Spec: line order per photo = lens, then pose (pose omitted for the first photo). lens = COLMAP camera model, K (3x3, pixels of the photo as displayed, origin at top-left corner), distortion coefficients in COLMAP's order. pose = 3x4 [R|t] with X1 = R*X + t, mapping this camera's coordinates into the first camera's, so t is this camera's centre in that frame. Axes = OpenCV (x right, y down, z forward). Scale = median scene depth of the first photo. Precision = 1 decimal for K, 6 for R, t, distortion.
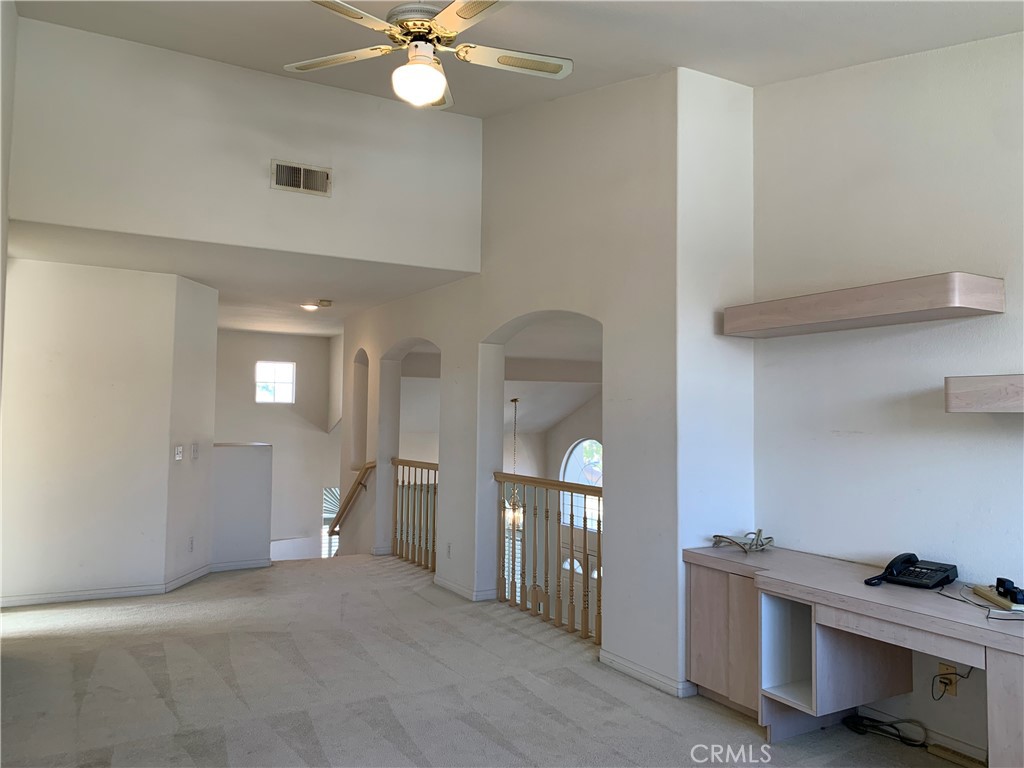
lens RADIAL K [[774.3, 0, 514.1], [0, 774.3, 376.0], [0, 0, 1]] dist [-0.001387, -0.018114]
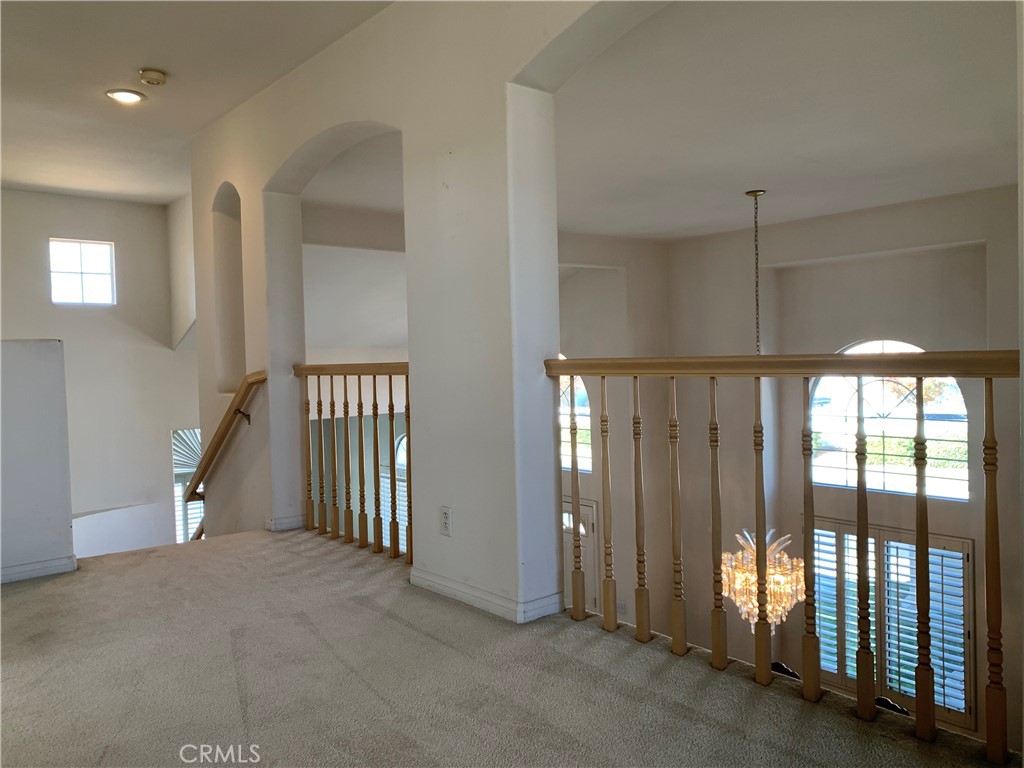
lens RADIAL K [[774.3, 0, 515.8], [0, 774.3, 392.1], [0, 0, 1]] dist [-0.001387, -0.018114]
pose [[0.982595, -0.040789, 0.181225, -0.101189], [0.023417, 0.995010, 0.096989, 0.074340], [-0.184276, -0.091057, 0.978647, 0.401790]]
